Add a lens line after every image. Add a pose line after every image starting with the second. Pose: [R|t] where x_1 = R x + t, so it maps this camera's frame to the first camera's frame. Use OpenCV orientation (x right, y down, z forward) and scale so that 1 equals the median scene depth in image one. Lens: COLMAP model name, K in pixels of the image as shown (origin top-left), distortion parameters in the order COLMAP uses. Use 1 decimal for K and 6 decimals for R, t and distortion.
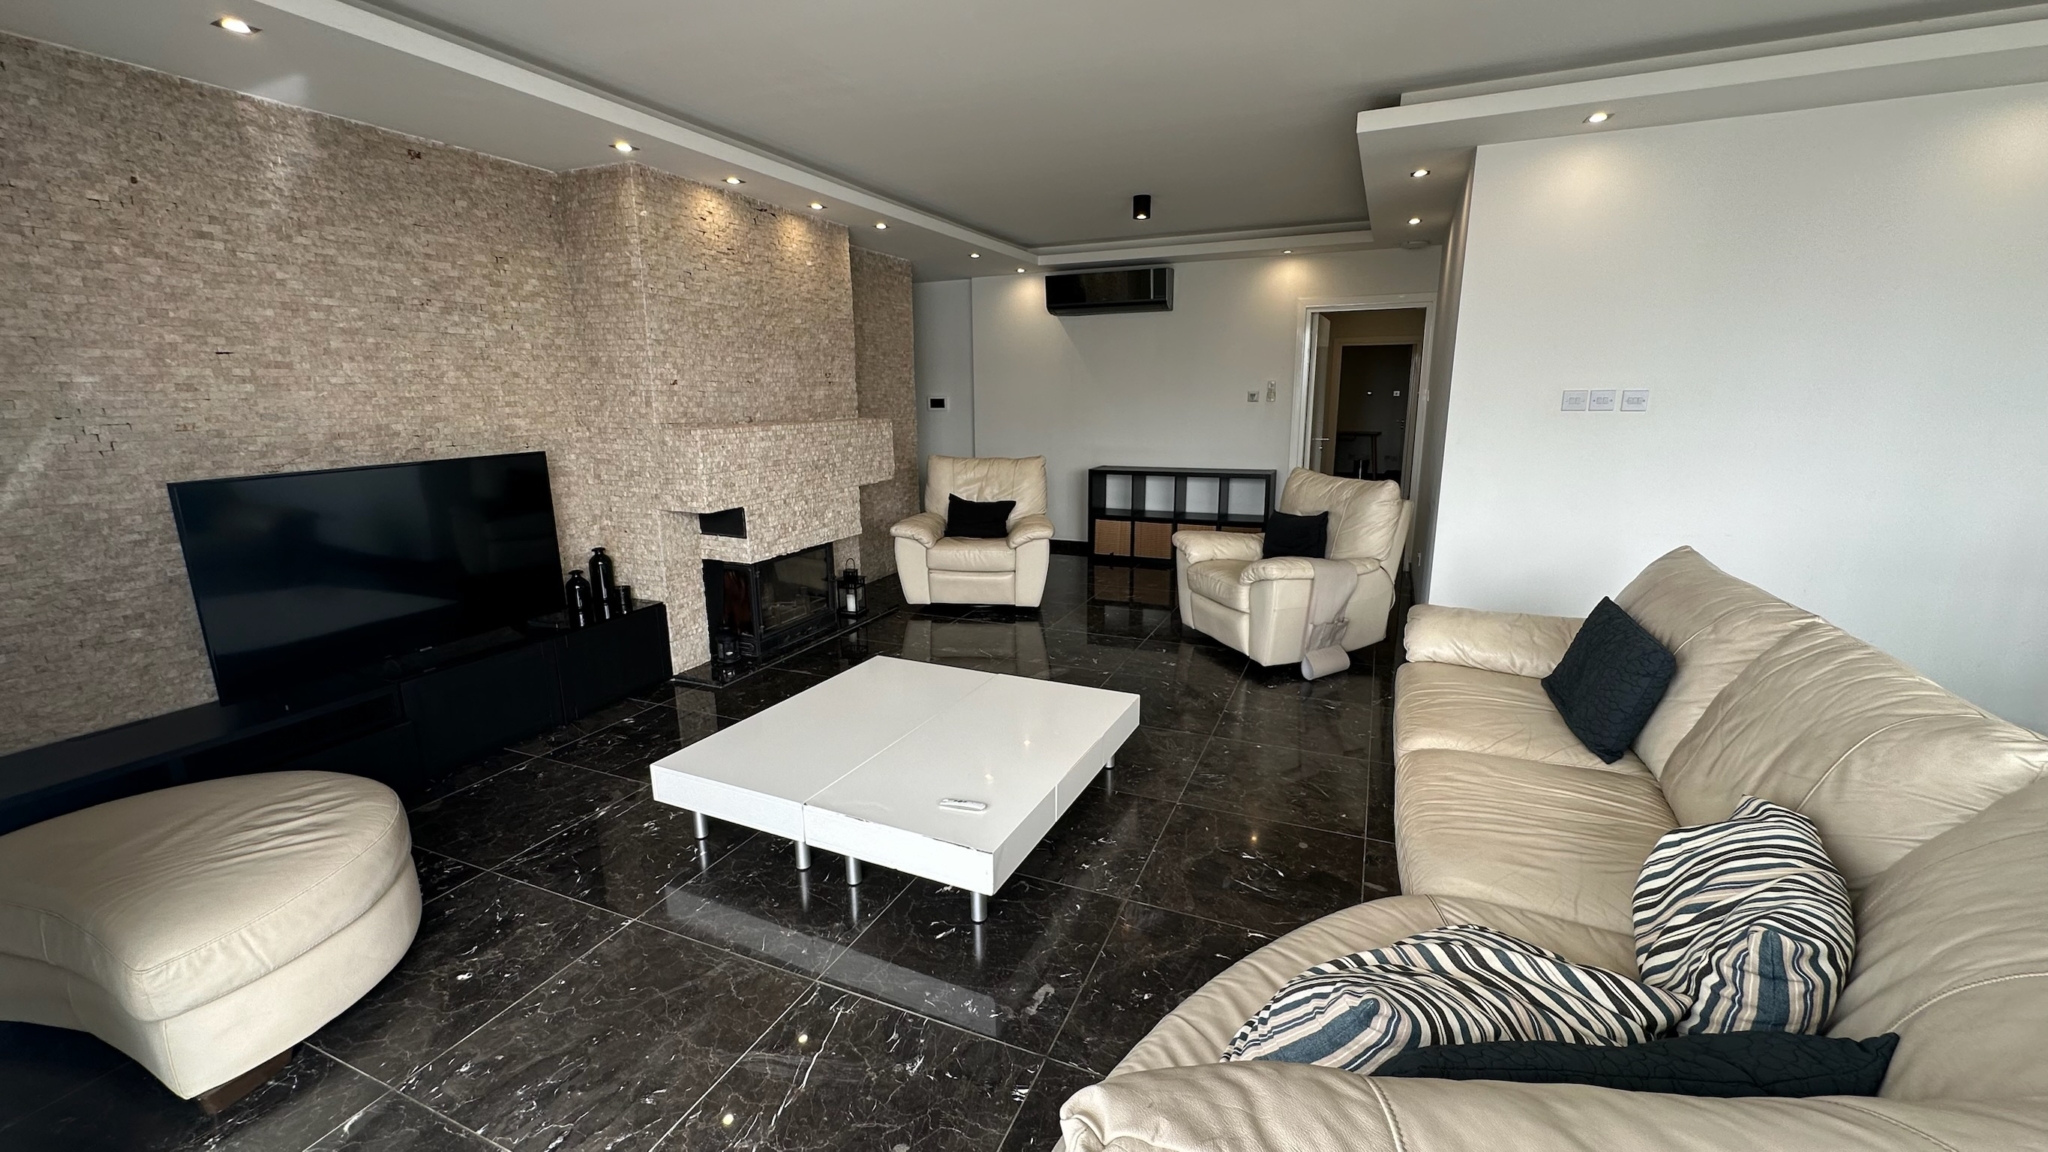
lens RADIAL K [[816.3, 0, 1024.0], [0, 816.3, 576.0], [0, 0, 1]] dist [-0.001580, 0.000361]
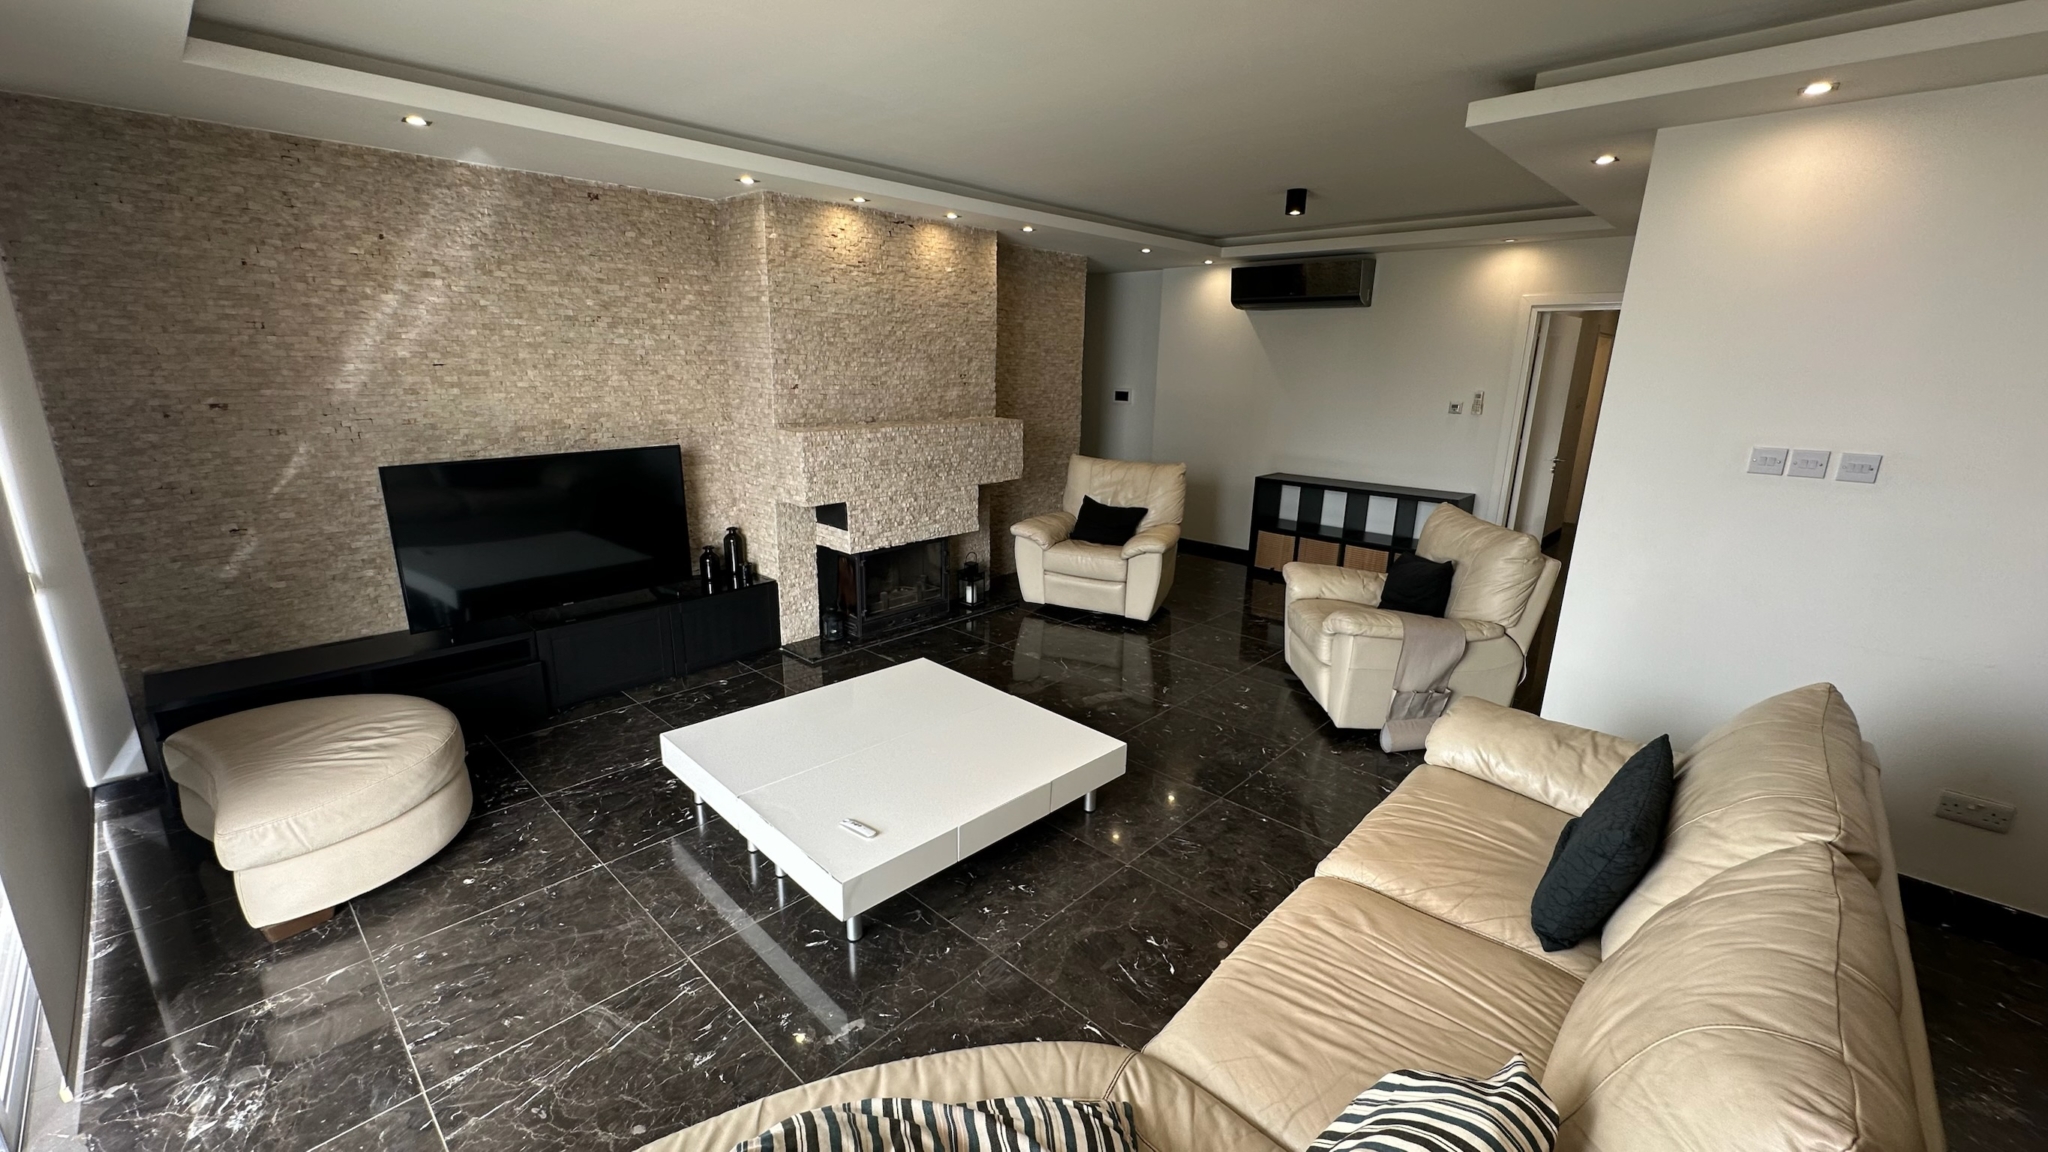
lens RADIAL K [[816.3, 0, 1024.0], [0, 816.3, 576.0], [0, 0, 1]] dist [-0.001580, 0.000361]
pose [[0.940259, 0.112244, -0.321425, 0.255648], [-0.100496, 0.993526, 0.052969, -0.072138], [0.325290, -0.017503, 0.945452, 0.045905]]
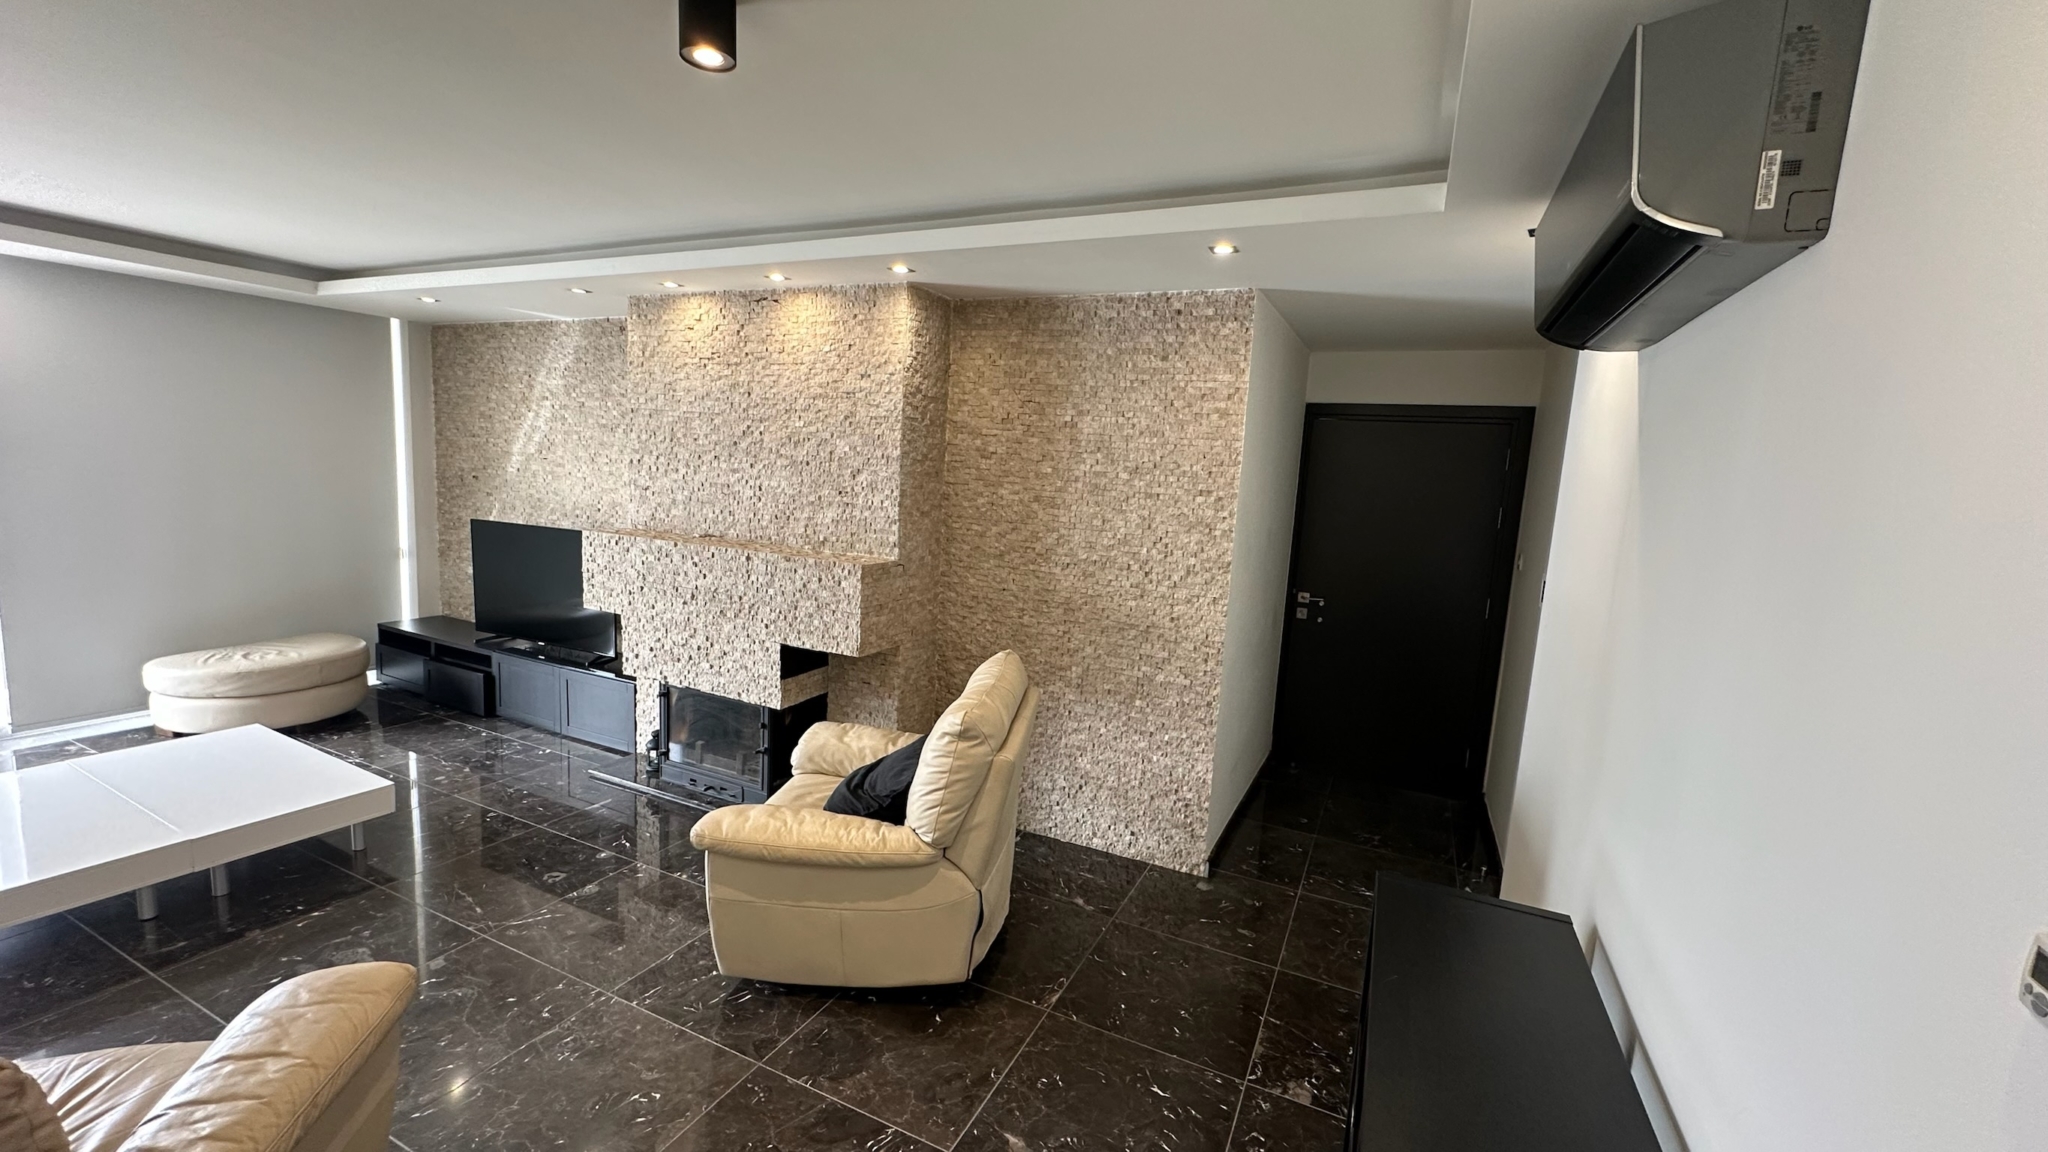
lens RADIAL K [[816.3, 0, 1024.0], [0, 816.3, 576.0], [0, 0, 1]] dist [-0.001580, 0.000361]
pose [[-0.033190, 0.140181, -0.989569, 0.630051], [-0.275108, 0.950585, 0.143886, -0.422445], [0.960840, 0.277014, 0.007015, 1.519317]]
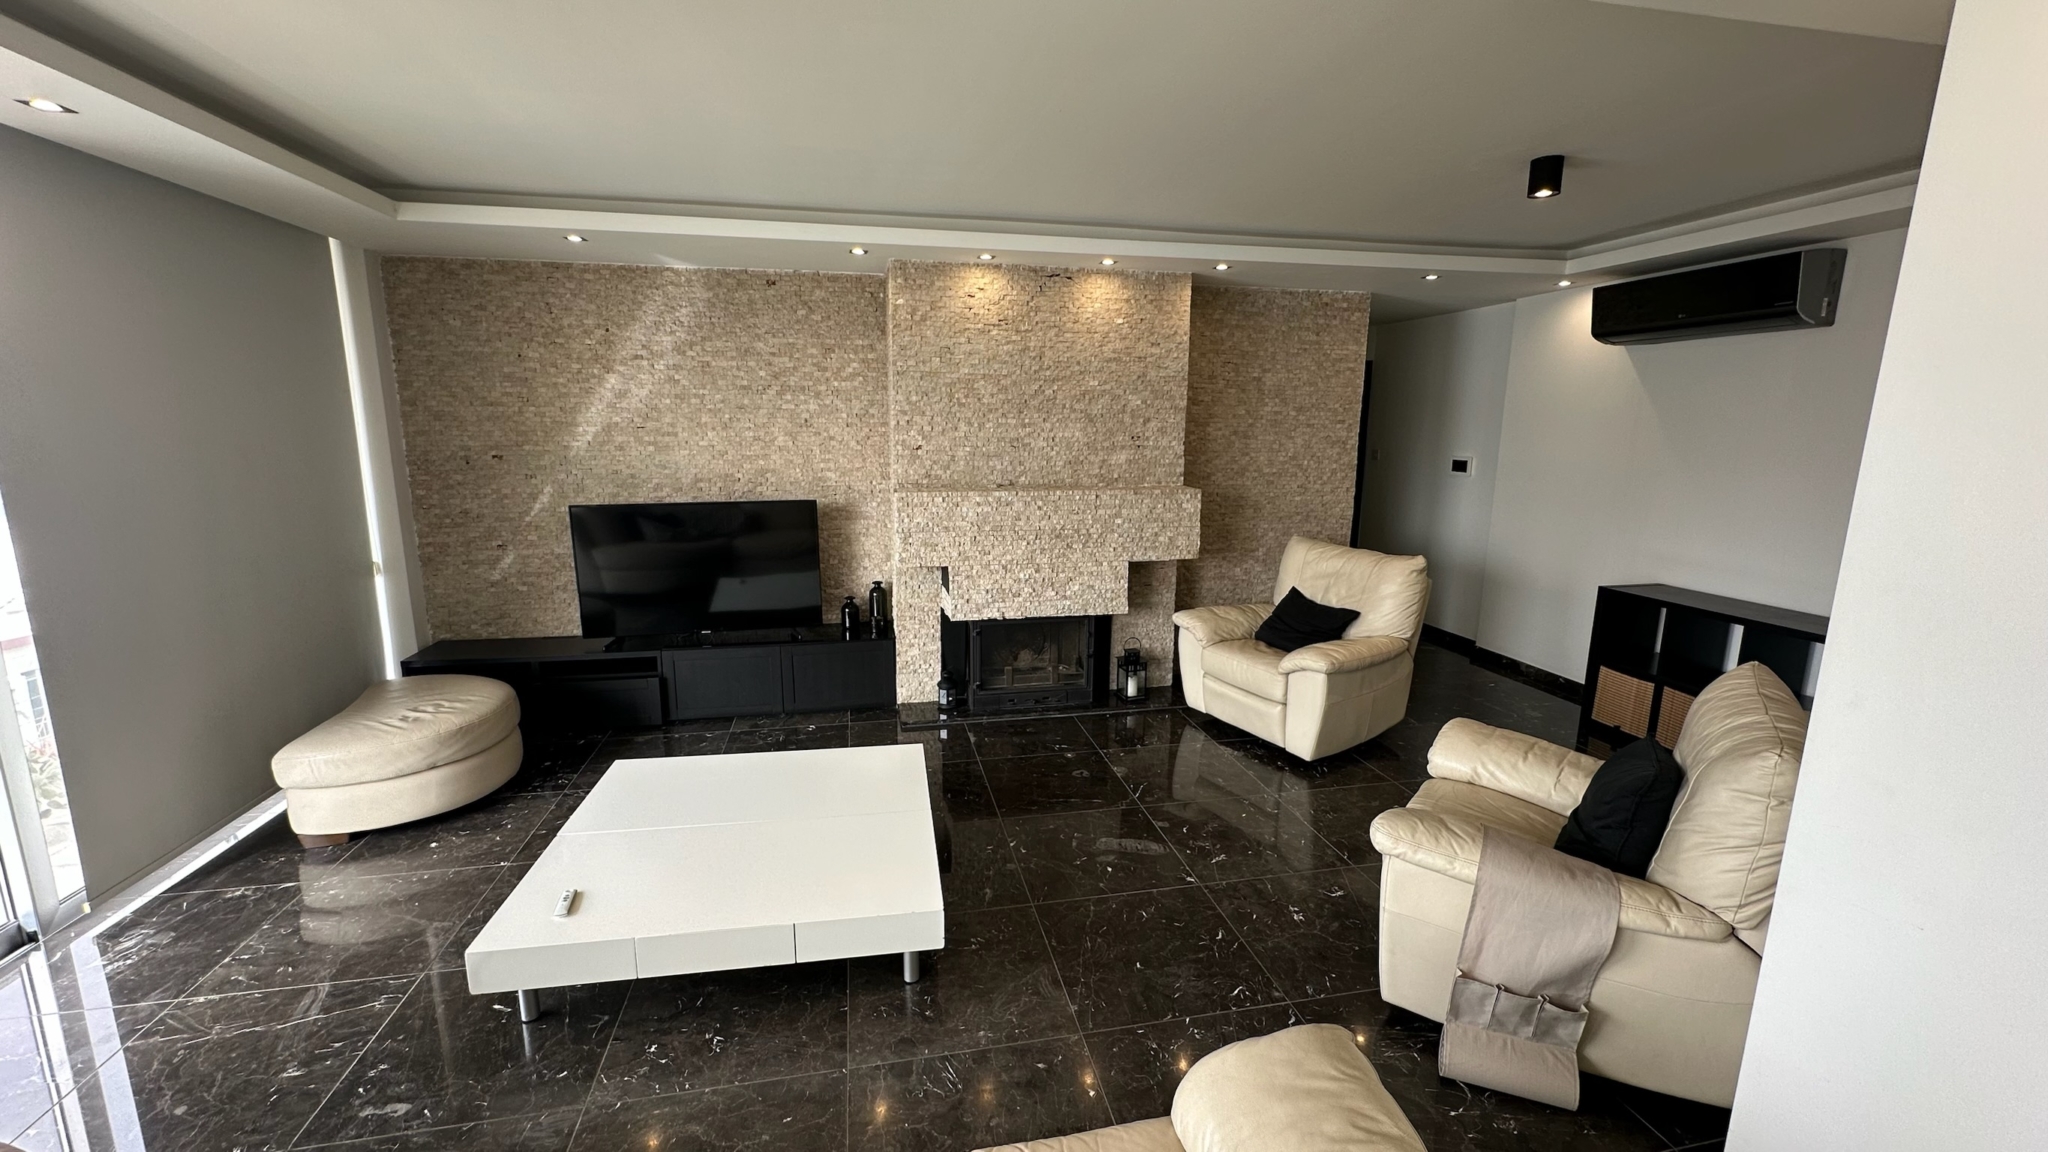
lens RADIAL K [[817.1, 0, 1024.0], [0, 817.1, 576.0], [0, 0, 1]] dist [-0.002480, 0.000467]
pose [[0.578614, 0.164949, -0.798747, 0.582157], [-0.191235, 0.979473, 0.063740, -0.166914], [0.792865, 0.115867, 0.598281, 0.476463]]
